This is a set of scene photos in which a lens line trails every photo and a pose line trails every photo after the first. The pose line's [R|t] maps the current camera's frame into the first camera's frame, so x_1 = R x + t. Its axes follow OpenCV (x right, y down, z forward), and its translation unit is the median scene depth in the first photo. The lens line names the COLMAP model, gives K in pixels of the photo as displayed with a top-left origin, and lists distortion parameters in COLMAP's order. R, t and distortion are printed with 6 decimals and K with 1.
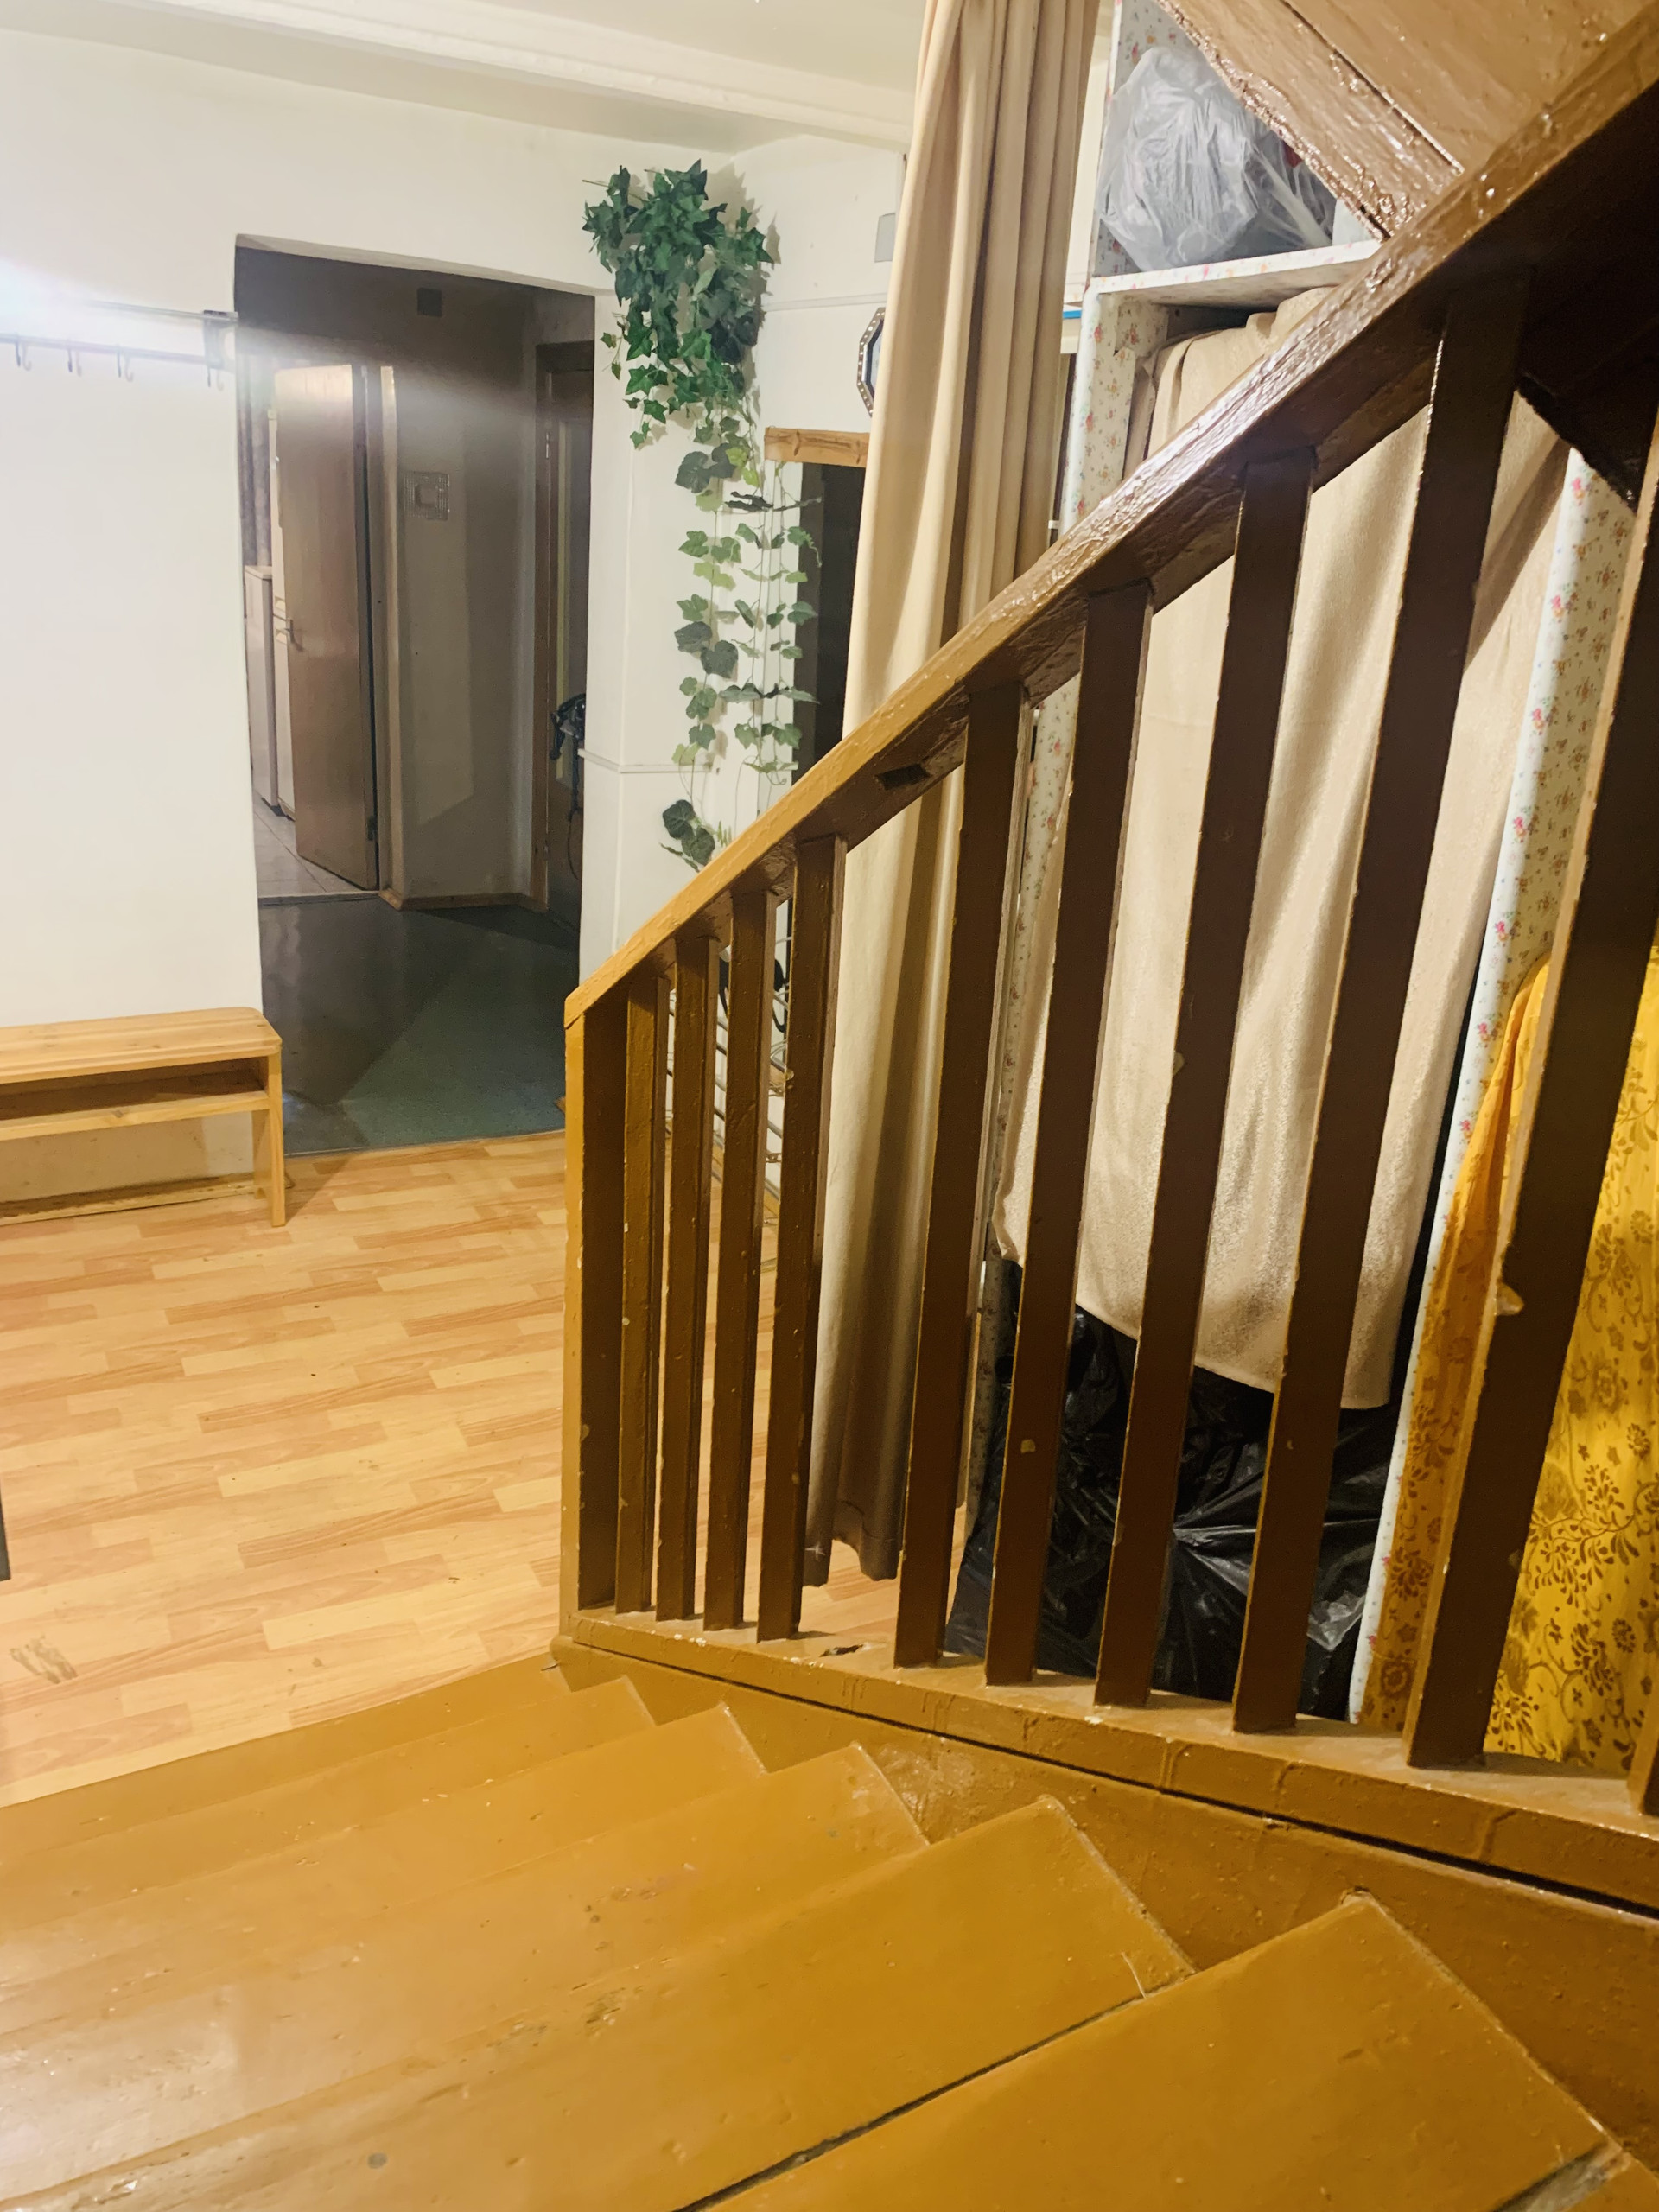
lens RADIAL K [[1682.2, 0, 832.8], [0, 1682.2, 1107.0], [0, 0, 1]] dist [0.006925, -0.027873]
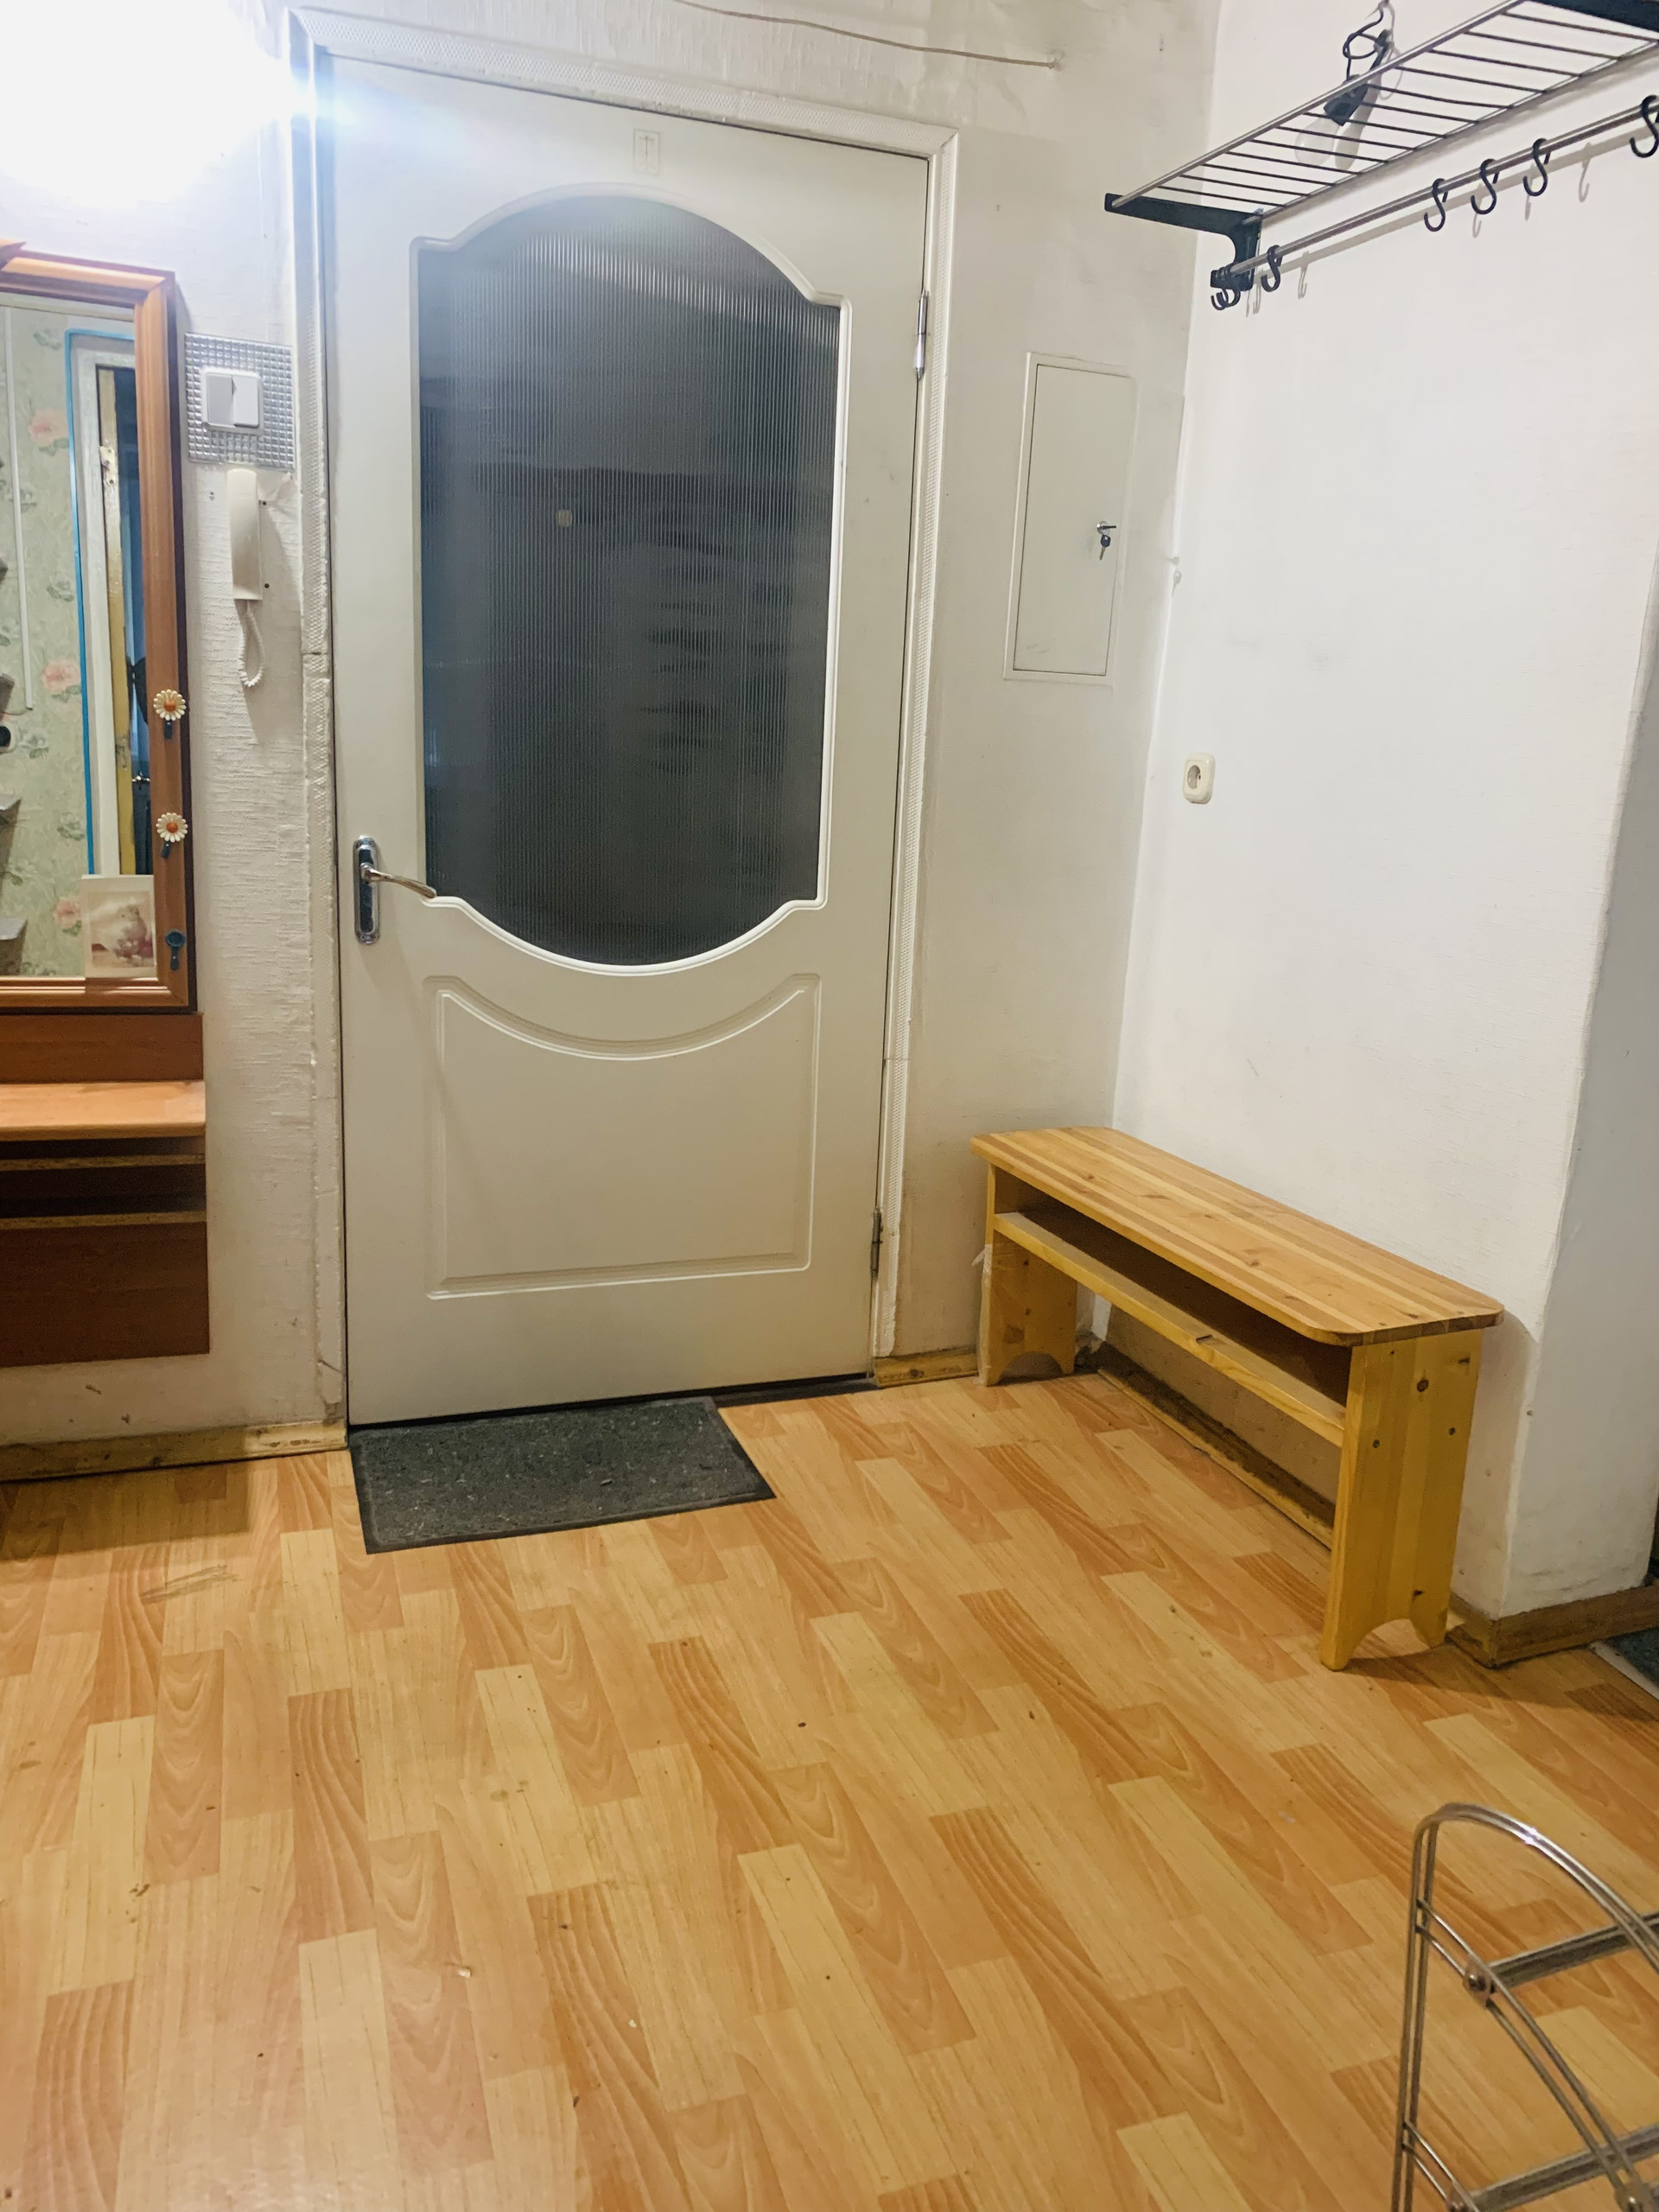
lens RADIAL K [[1682.2, 0, 836.3], [0, 1682.2, 1099.9], [0, 0, 1]] dist [0.006925, -0.027873]
pose [[-0.122608, 0.150224, -0.981020, 0.235570], [-0.411816, 0.891662, 0.188010, -0.150987], [0.902981, 0.427051, -0.047460, 0.900367]]
